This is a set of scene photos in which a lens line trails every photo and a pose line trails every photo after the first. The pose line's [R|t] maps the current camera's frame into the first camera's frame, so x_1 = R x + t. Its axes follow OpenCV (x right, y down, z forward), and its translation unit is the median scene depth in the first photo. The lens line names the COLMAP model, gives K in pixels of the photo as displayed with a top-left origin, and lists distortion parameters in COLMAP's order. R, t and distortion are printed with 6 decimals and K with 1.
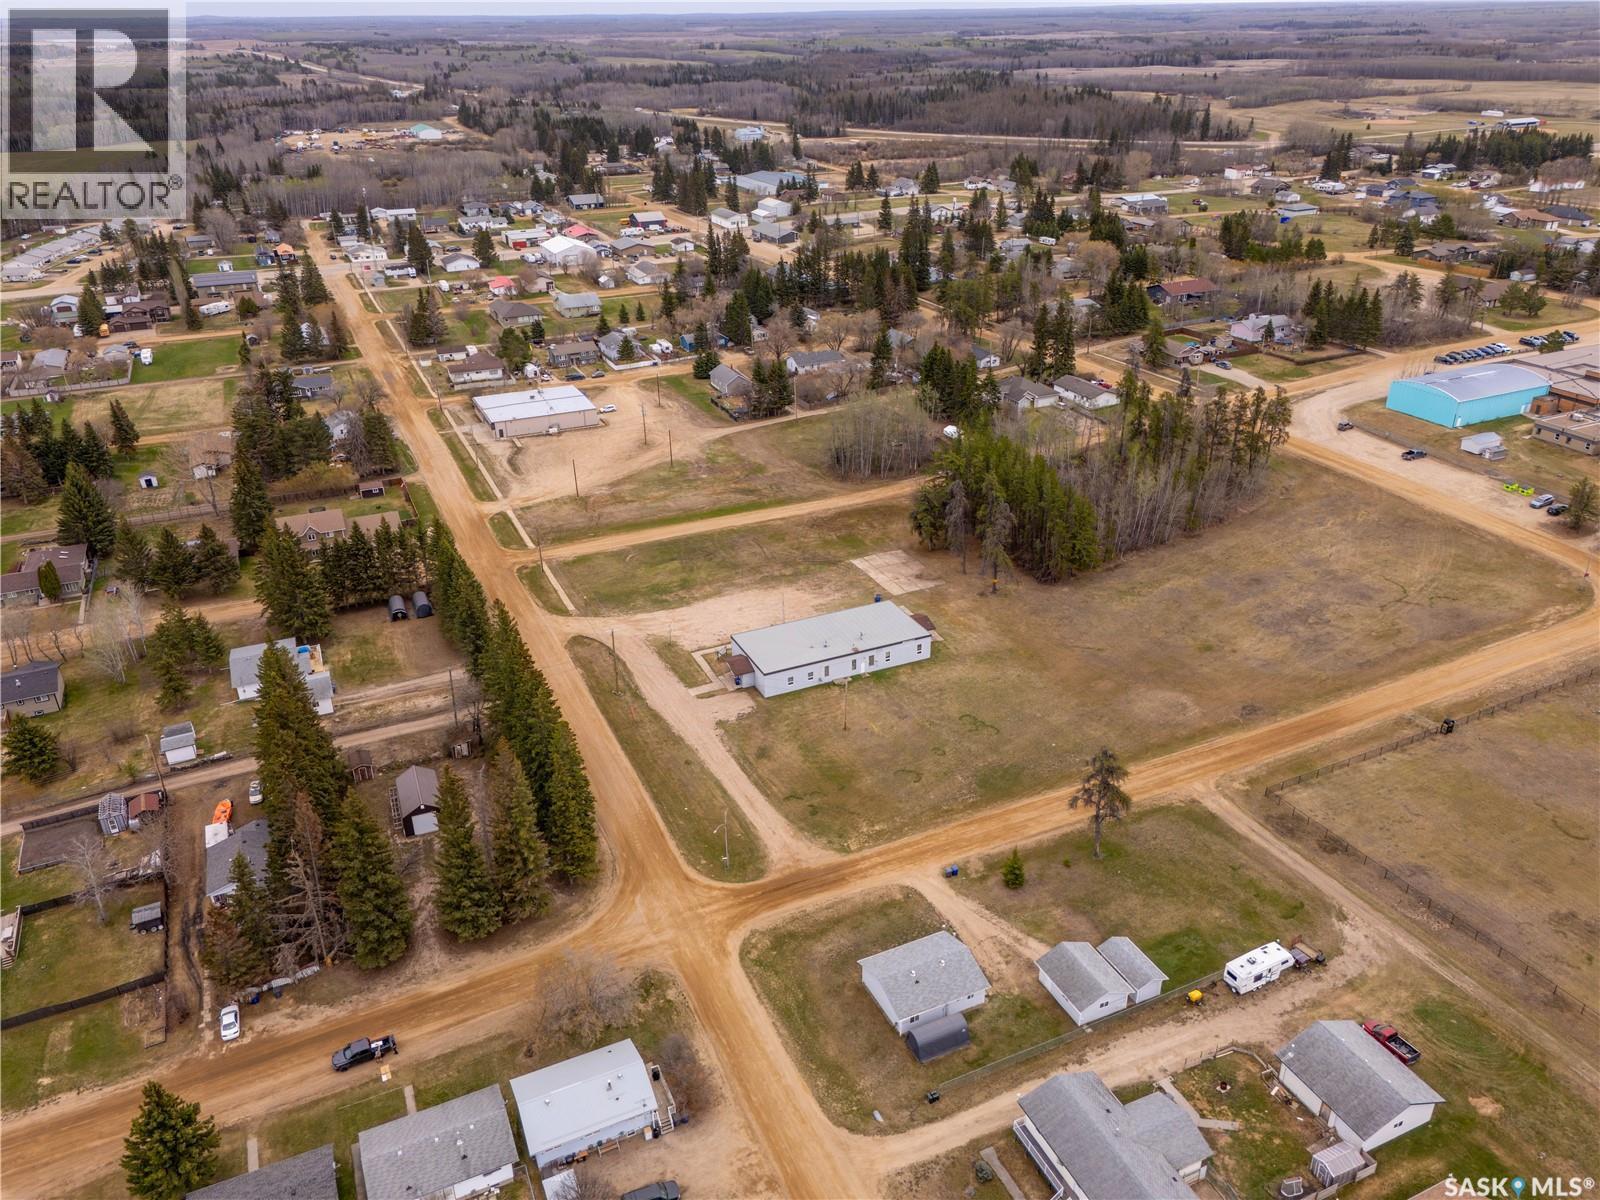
lens RADIAL K [[1169.8, 0, 802.0], [0, 1169.8, 603.9], [0, 0, 1]] dist [0.078757, -0.070259]
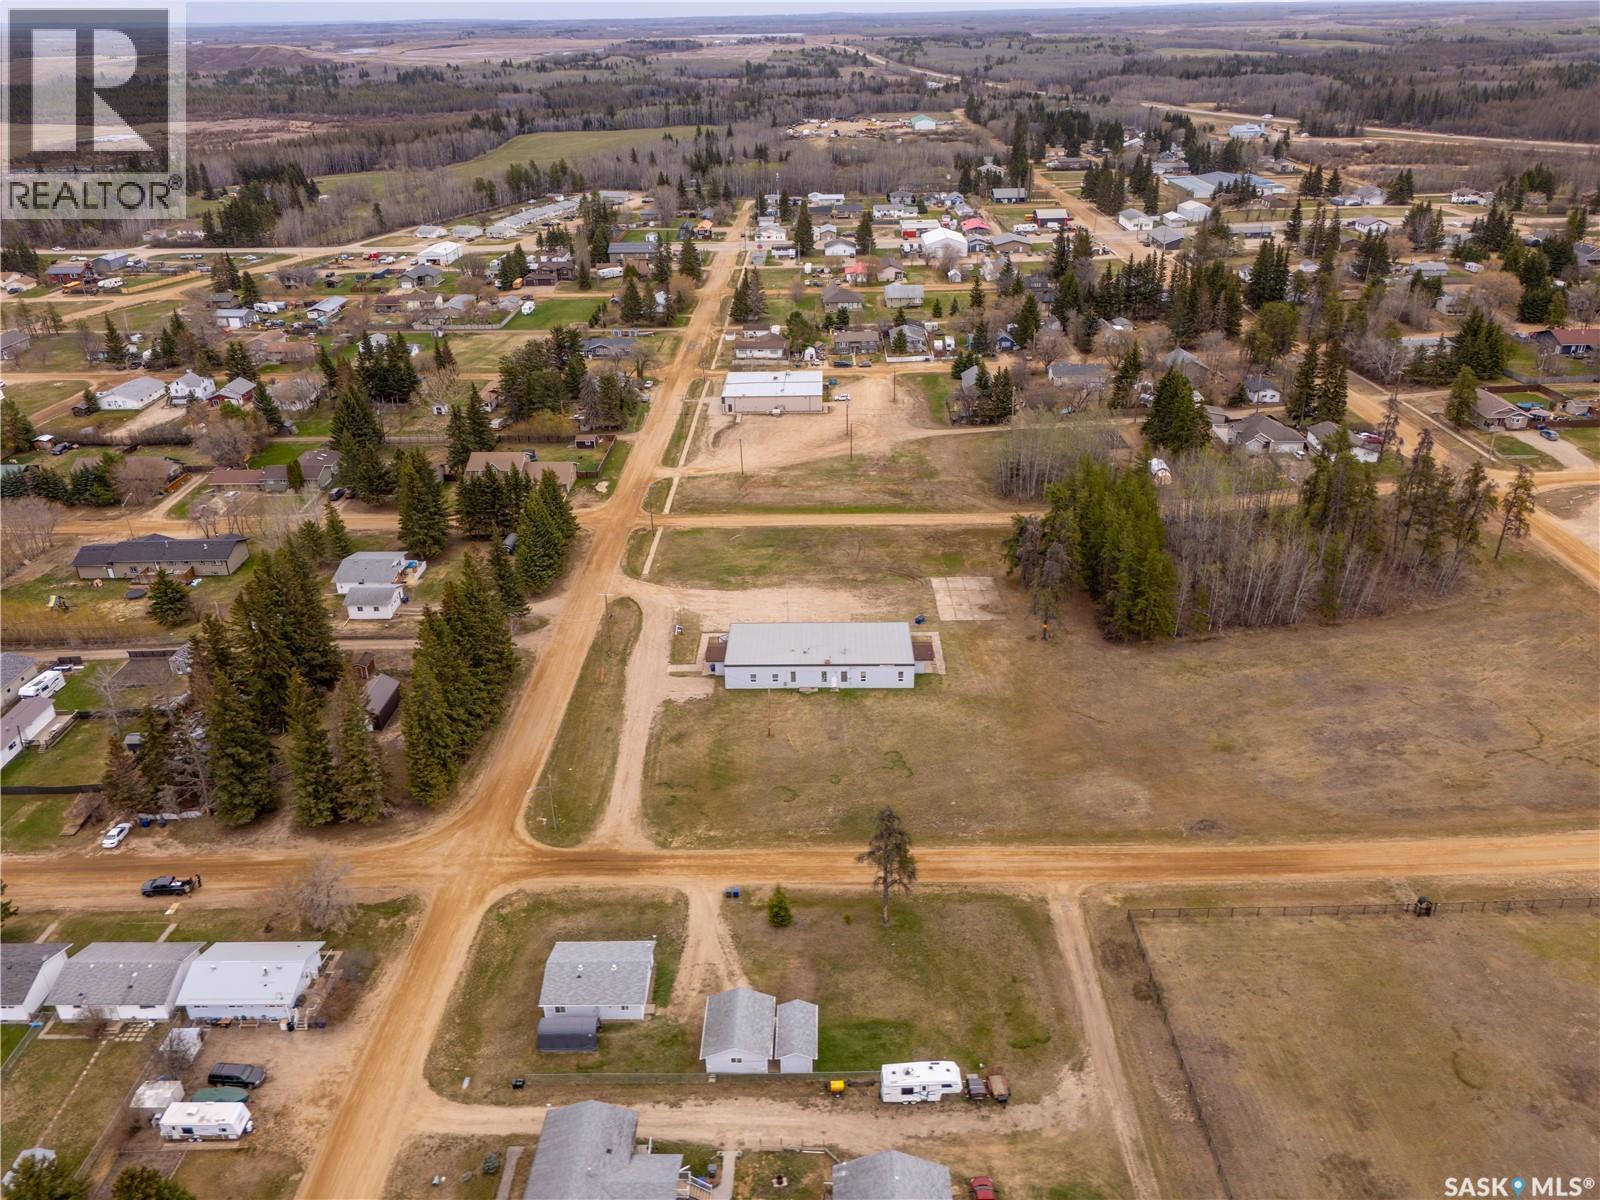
lens RADIAL K [[1169.8, 0, 804.6], [0, 1169.8, 596.4], [0, 0, 1]] dist [0.078757, -0.070259]
pose [[0.901442, 0.188241, -0.389830, 0.347111], [-0.187872, 0.981400, 0.039463, -0.043370], [0.390008, 0.037664, 0.920041, 0.075742]]
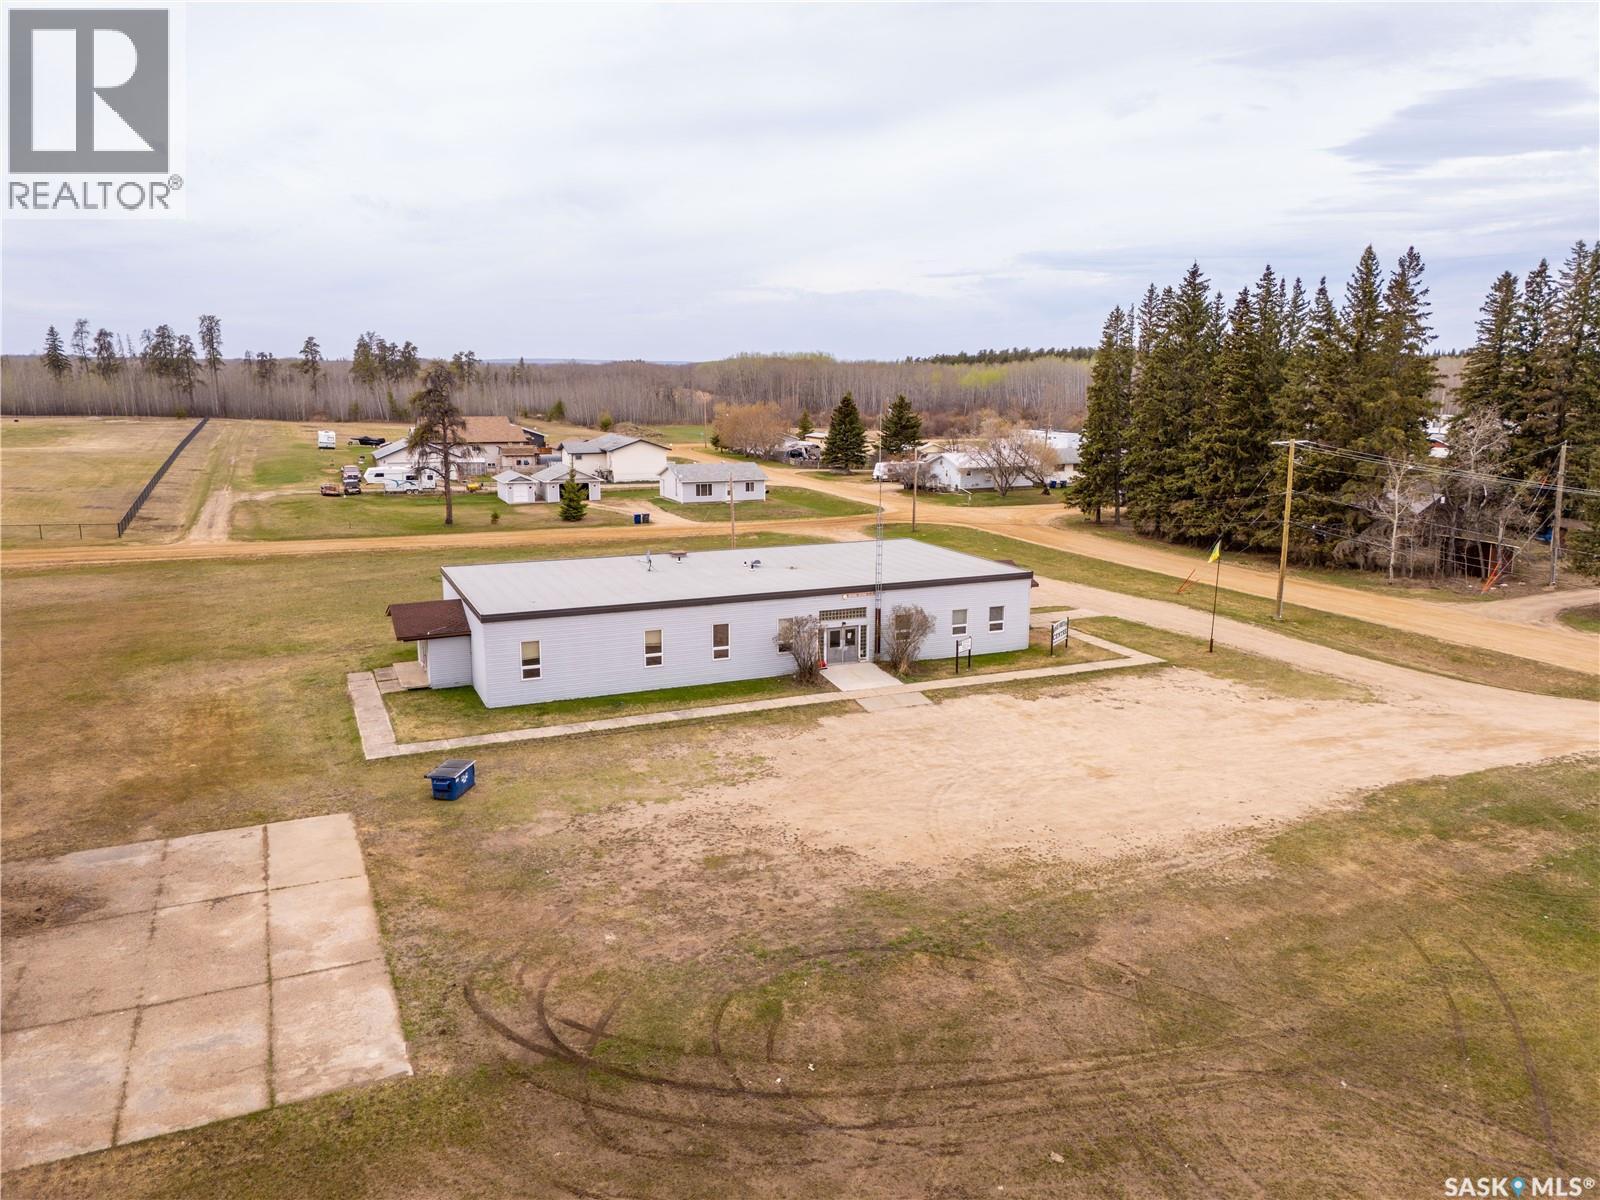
lens RADIAL K [[1169.8, 0, 794.5], [0, 1169.8, 607.0], [0, 0, 1]] dist [0.078757, -0.070259]
pose [[-0.999674, 0.005566, 0.024917, -0.000743], [0.019800, 0.785165, 0.618970, -0.156132], [-0.016119, 0.619262, -0.785019, 1.130104]]
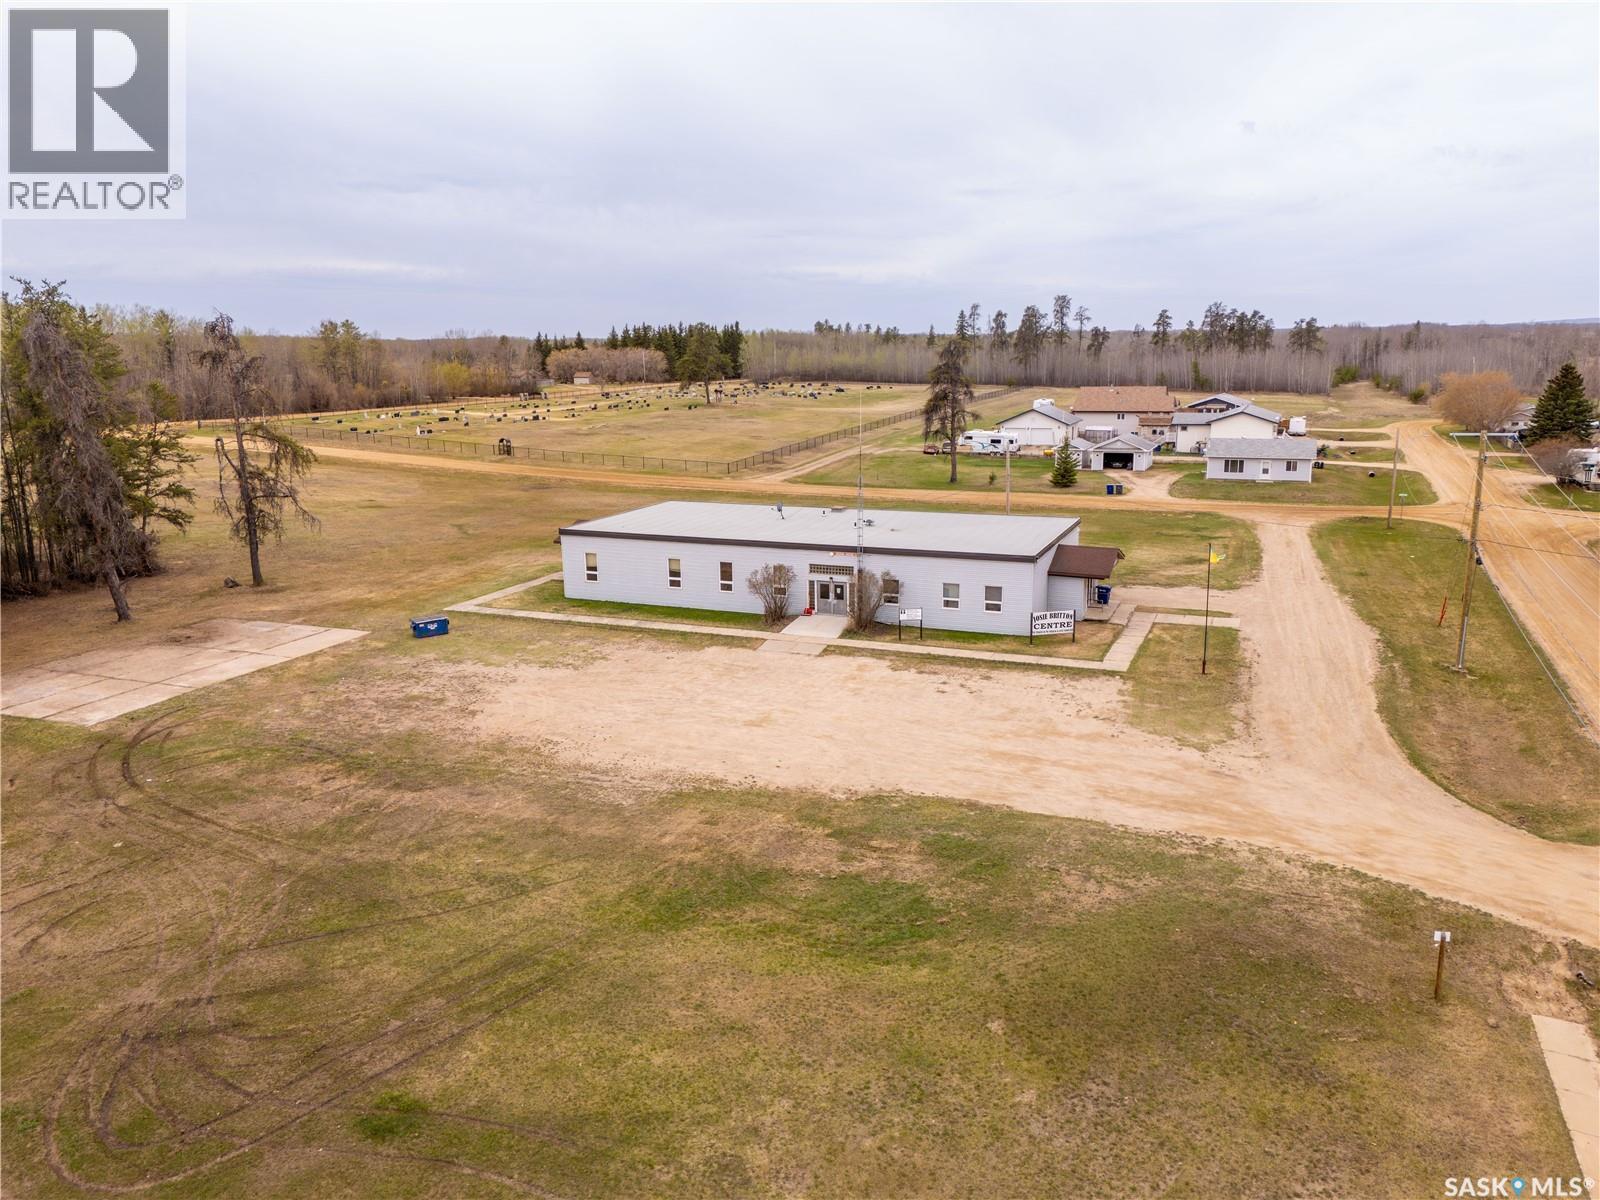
lens RADIAL K [[1169.8, 0, 801.6], [0, 1169.8, 596.1], [0, 0, 1]] dist [0.078757, -0.070259]
pose [[-0.675348, -0.135317, 0.724979, -0.225441], [0.351231, 0.805371, 0.477508, -0.125859], [-0.648492, 0.577119, -0.496378, 1.073539]]
